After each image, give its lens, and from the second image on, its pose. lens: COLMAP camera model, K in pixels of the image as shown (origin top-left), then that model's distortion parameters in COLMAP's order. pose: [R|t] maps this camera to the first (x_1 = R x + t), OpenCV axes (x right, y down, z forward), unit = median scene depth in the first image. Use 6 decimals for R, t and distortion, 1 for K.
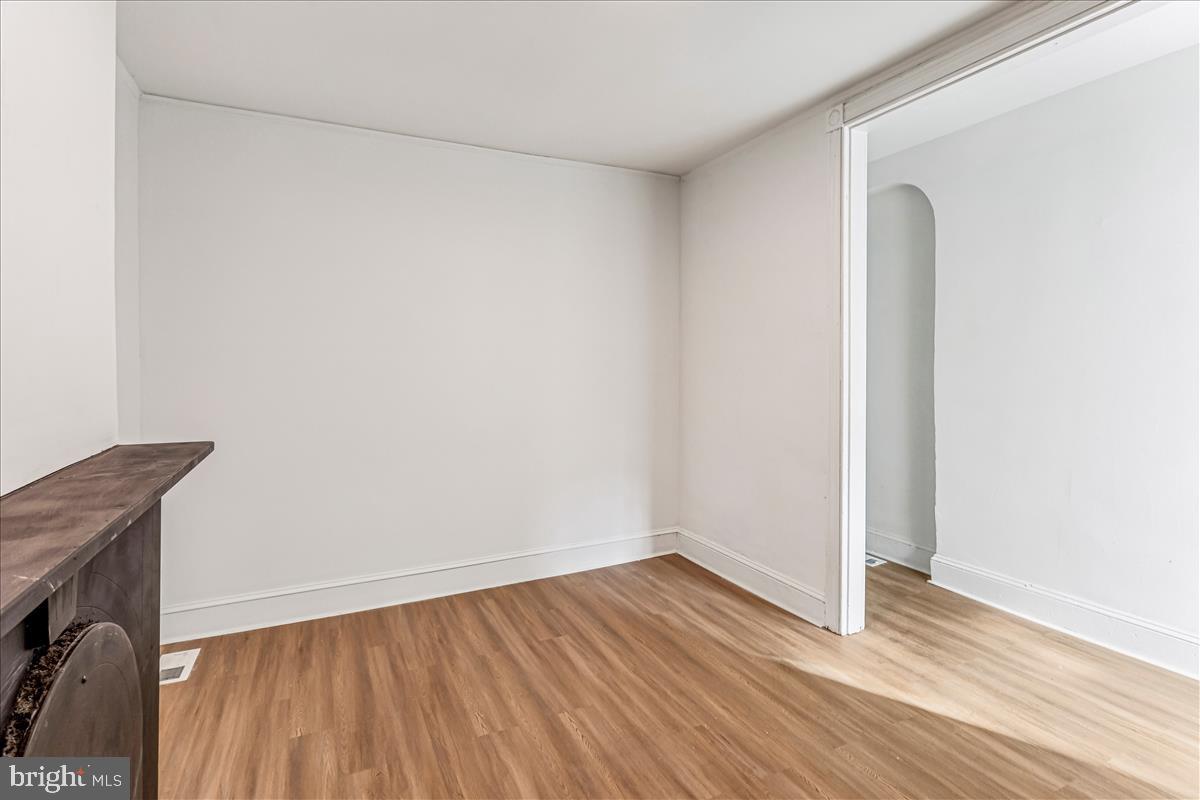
lens RADIAL K [[601.2, 0, 623.7], [0, 601.2, 372.8], [0, 0, 1]] dist [0.000550, 0.001420]
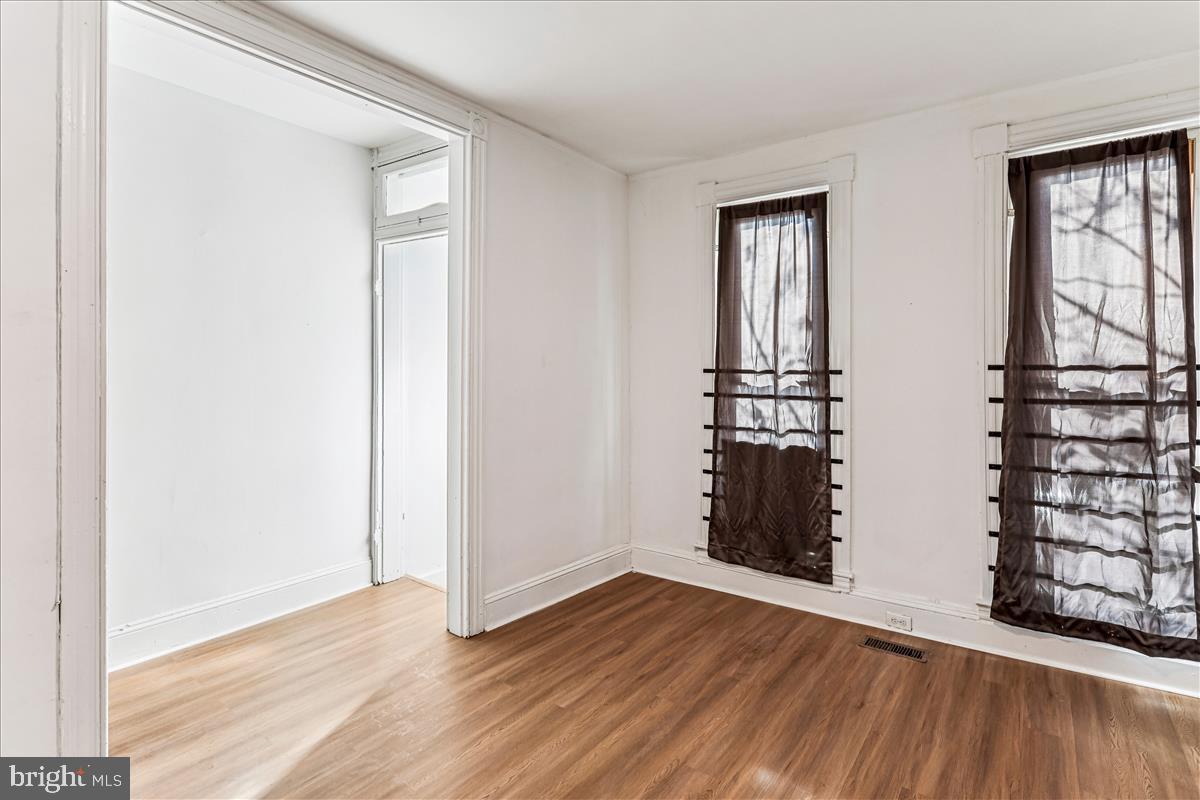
lens RADIAL K [[601.2, 0, 623.7], [0, 601.2, 372.8], [0, 0, 1]] dist [0.000550, 0.001420]
pose [[-0.466687, -0.008986, 0.884377, -0.471769], [0.004444, 0.999912, 0.012504, -0.014843], [-0.884412, 0.009766, -0.466606, 0.896681]]
